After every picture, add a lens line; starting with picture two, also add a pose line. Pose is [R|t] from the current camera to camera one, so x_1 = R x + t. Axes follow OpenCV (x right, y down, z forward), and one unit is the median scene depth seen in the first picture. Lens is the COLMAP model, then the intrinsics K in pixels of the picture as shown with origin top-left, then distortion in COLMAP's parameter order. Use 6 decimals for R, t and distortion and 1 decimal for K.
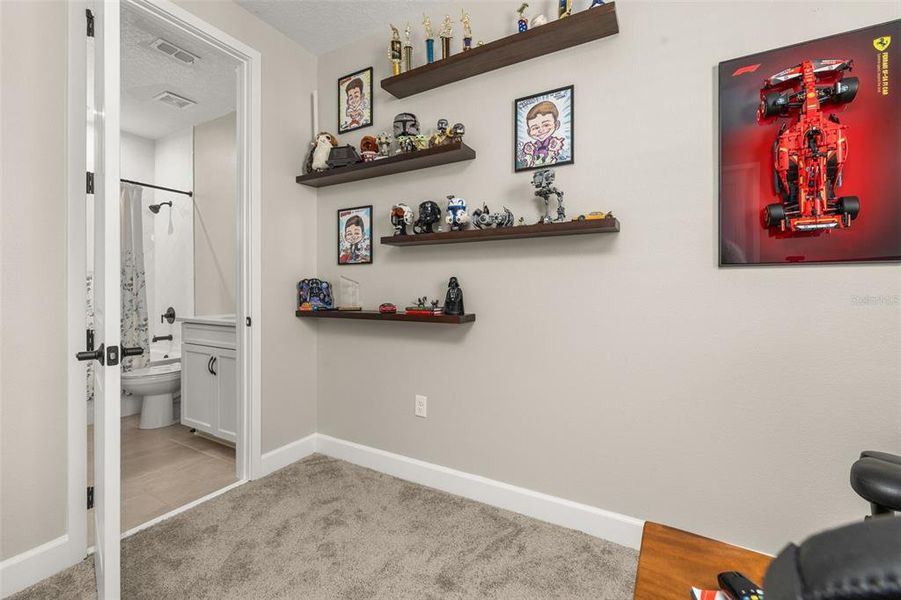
lens RADIAL K [[379.7, 0, 451.4], [0, 379.7, 288.9], [0, 0, 1]] dist [-0.000371, 0.000100]
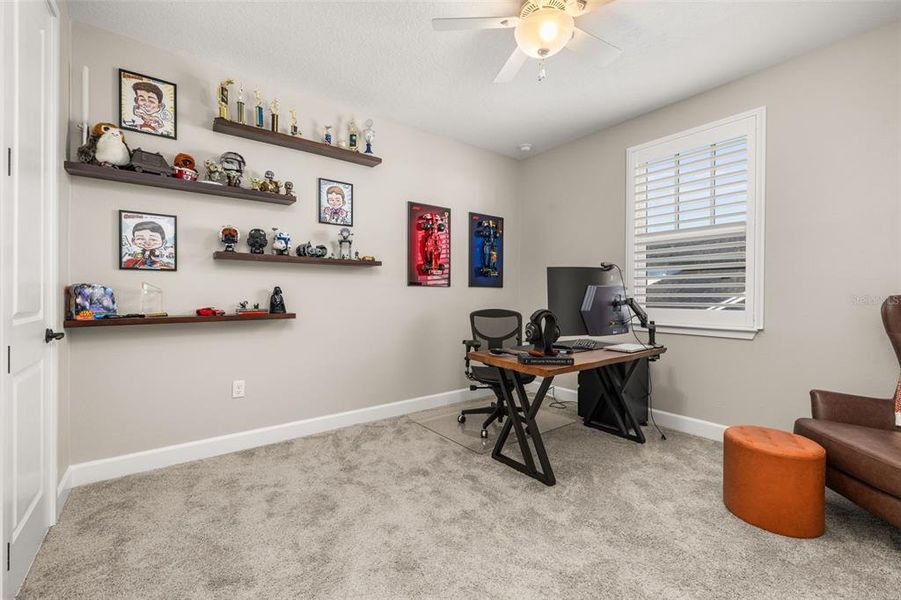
lens RADIAL K [[379.3, 0, 449.7], [0, 379.3, 297.3], [0, 0, 1]] dist [0.000745, 0.000434]
pose [[0.389105, -0.006224, 0.921172, -0.956846], [-0.001599, 0.999971, 0.007432, -0.003168], [-0.921192, -0.004365, 0.389084, -0.121275]]
